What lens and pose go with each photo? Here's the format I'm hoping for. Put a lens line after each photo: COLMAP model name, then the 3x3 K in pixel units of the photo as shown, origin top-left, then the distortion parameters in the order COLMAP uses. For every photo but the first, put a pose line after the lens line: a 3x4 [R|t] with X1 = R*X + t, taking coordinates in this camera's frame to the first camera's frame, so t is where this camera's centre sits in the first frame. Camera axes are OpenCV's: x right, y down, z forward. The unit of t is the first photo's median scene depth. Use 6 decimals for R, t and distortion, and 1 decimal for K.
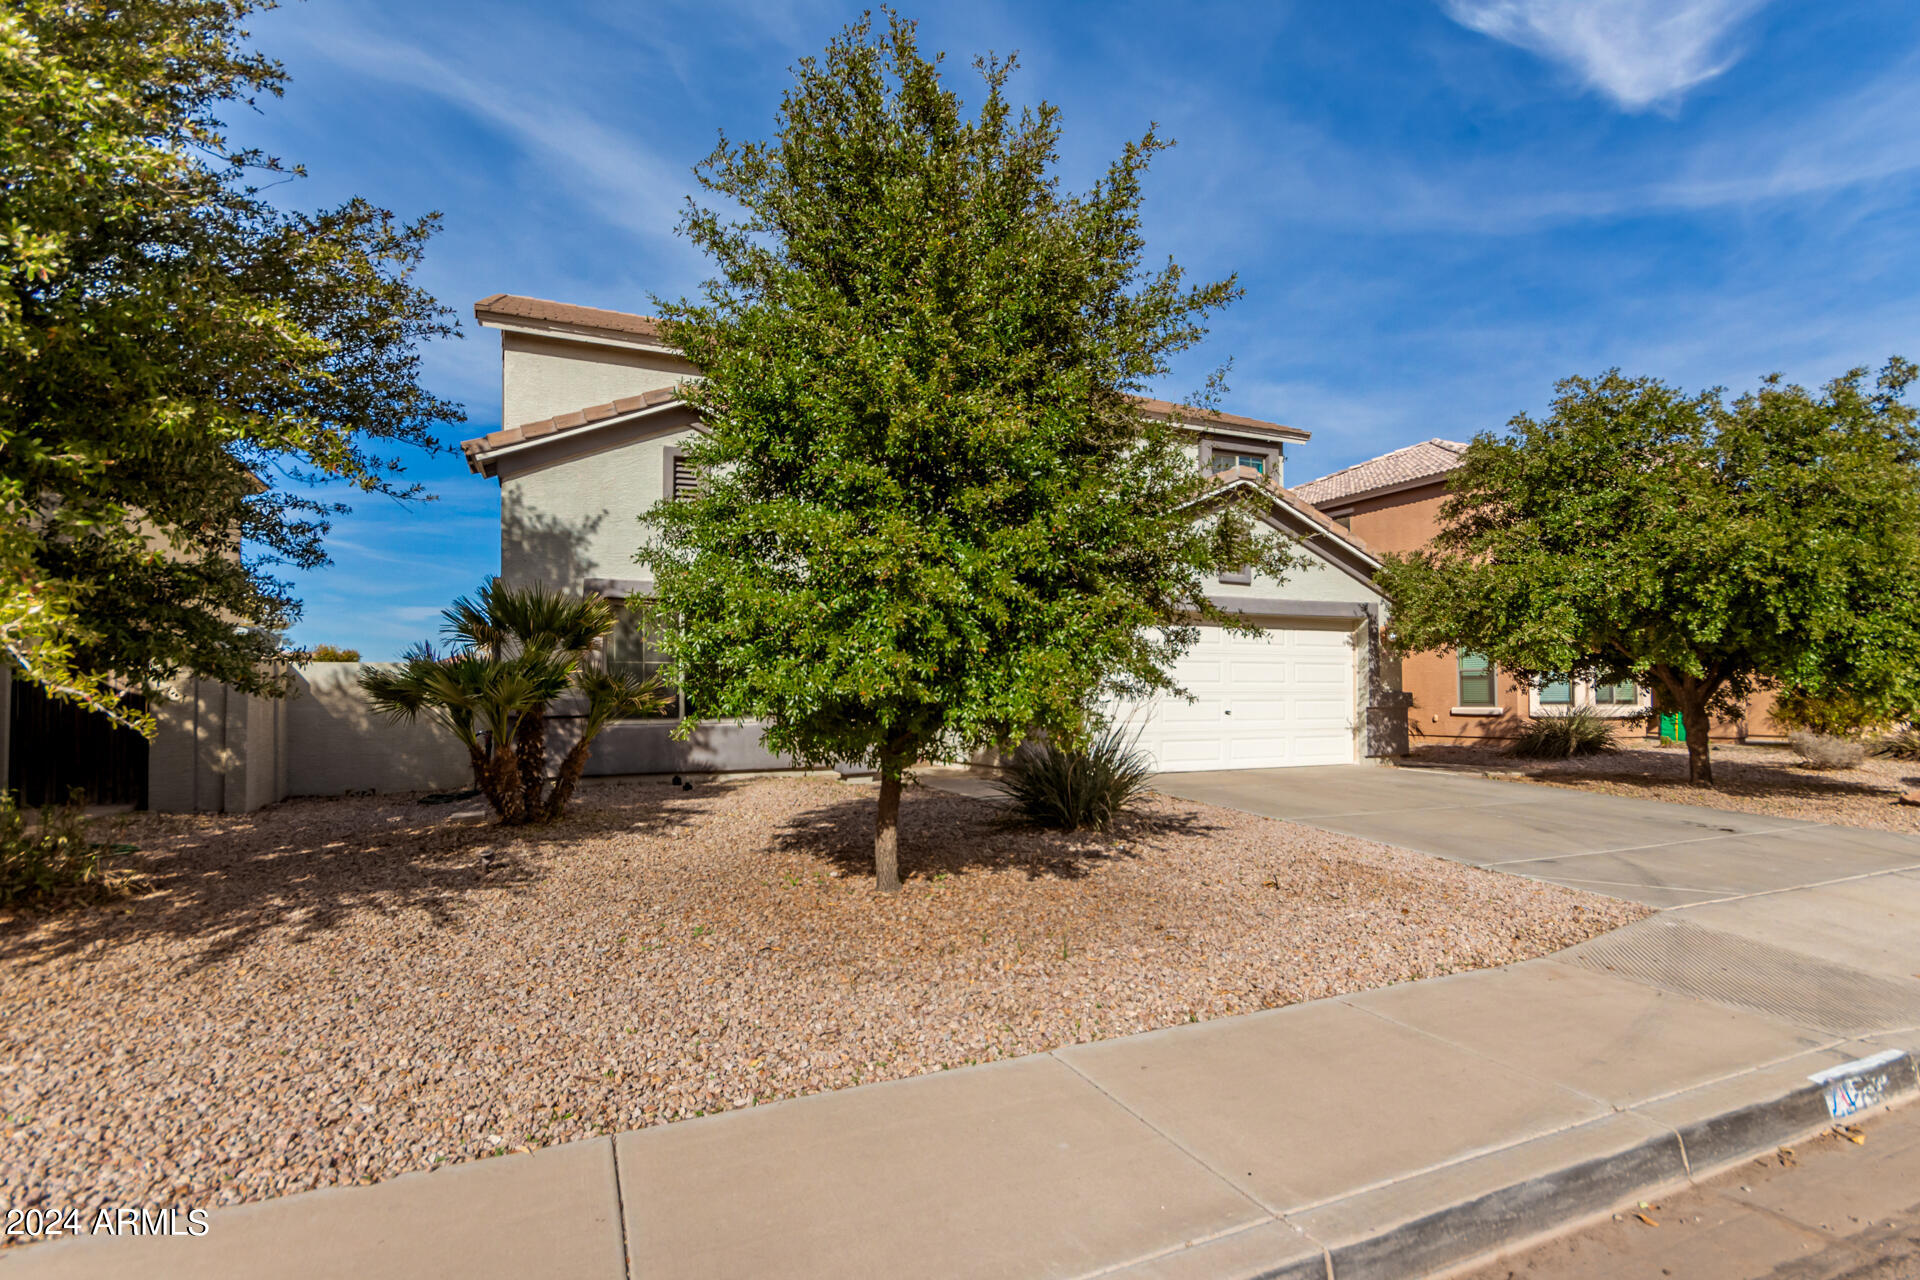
lens RADIAL K [[900.8, 0, 965.3], [0, 900.8, 676.0], [0, 0, 1]] dist [-0.001717, -0.000069]
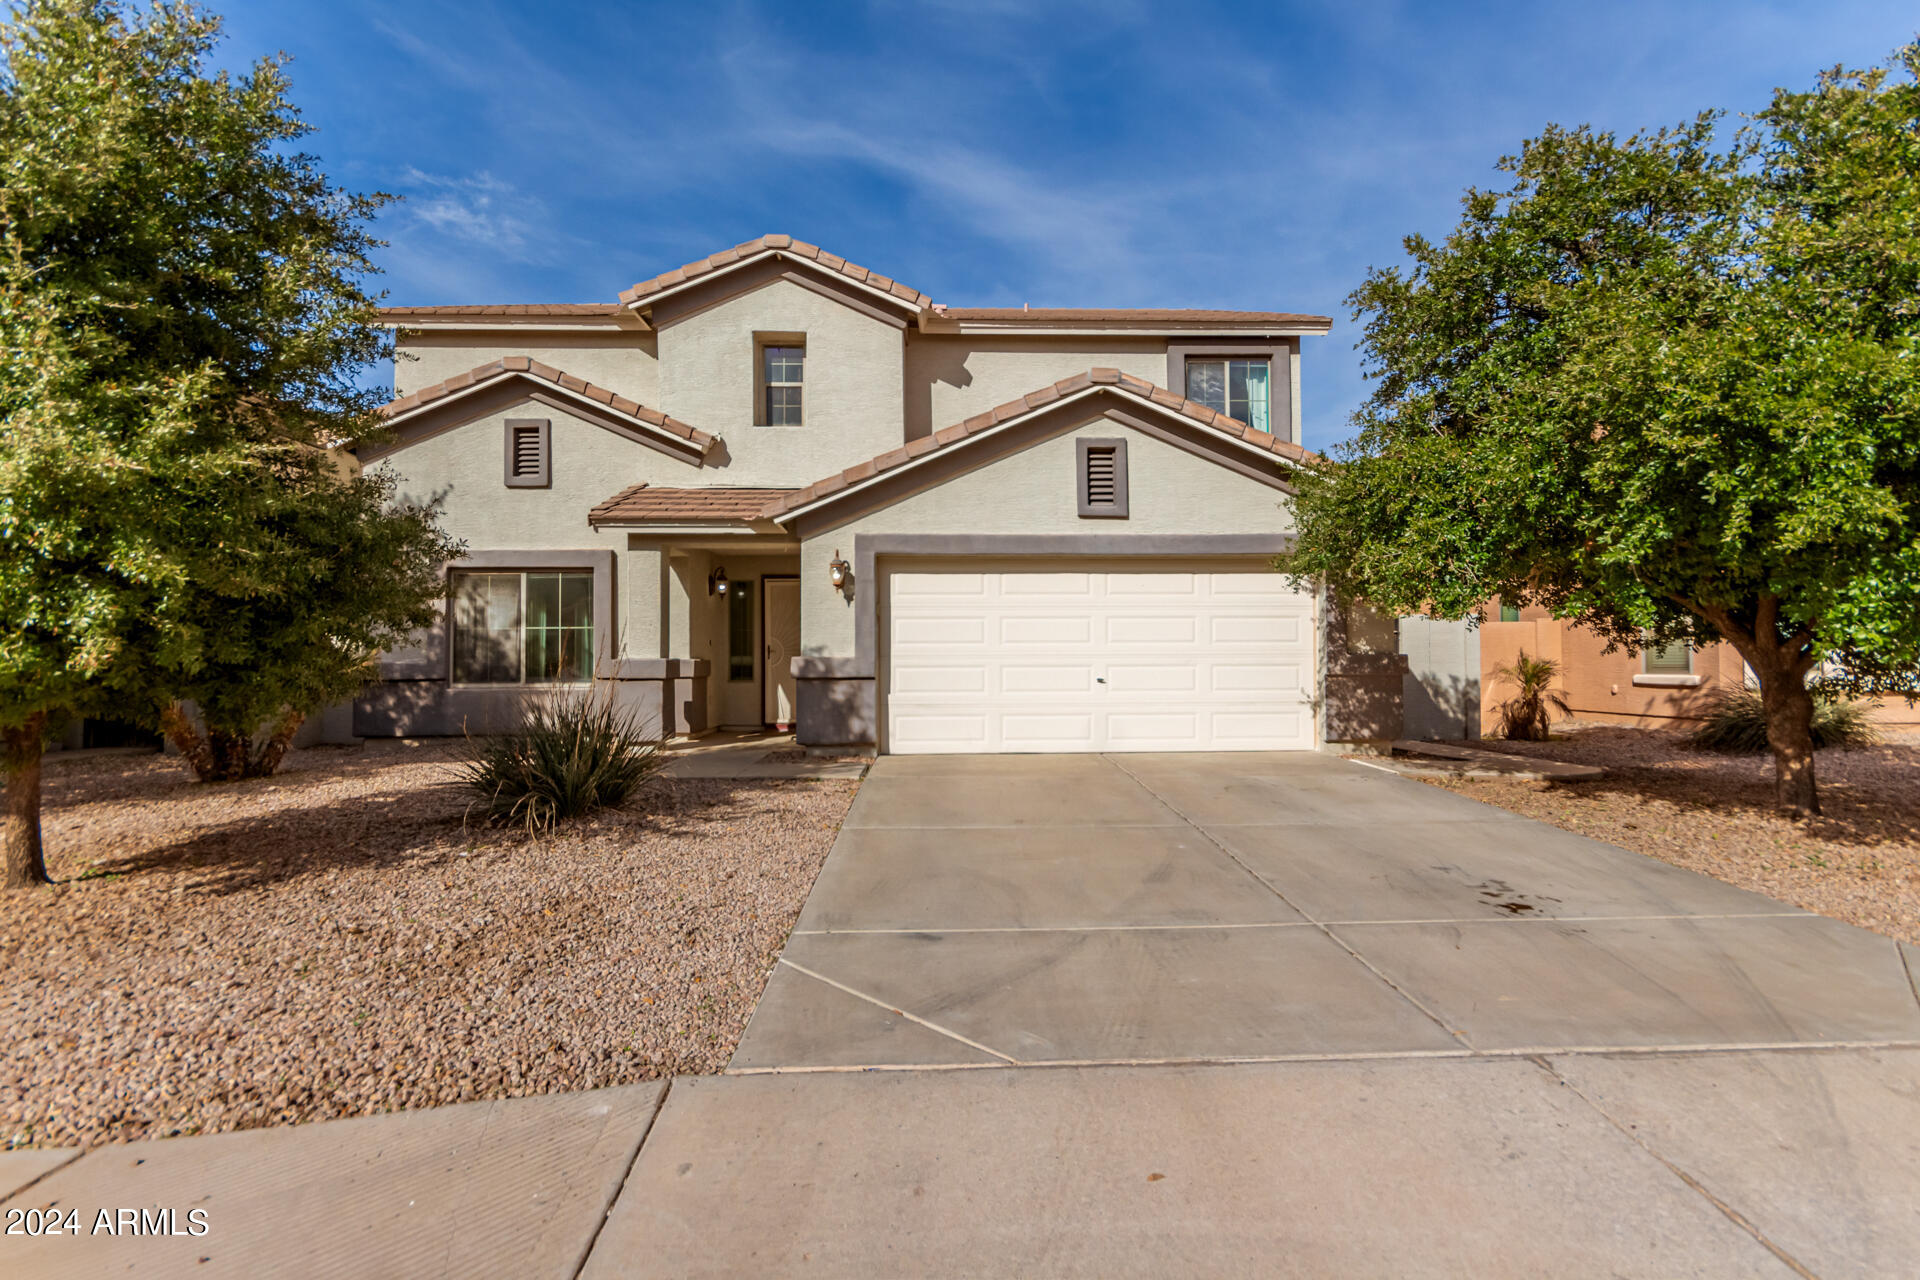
lens RADIAL K [[867.5, 0, 960.0], [0, 867.5, 640.0], [0, 0, 1]] dist [-0.000245, 0.000048]
pose [[0.927542, -0.010057, -0.373583, 0.432835], [0.009786, 0.999949, -0.002621, 0.005198], [0.373590, -0.001225, 0.927593, 0.226321]]
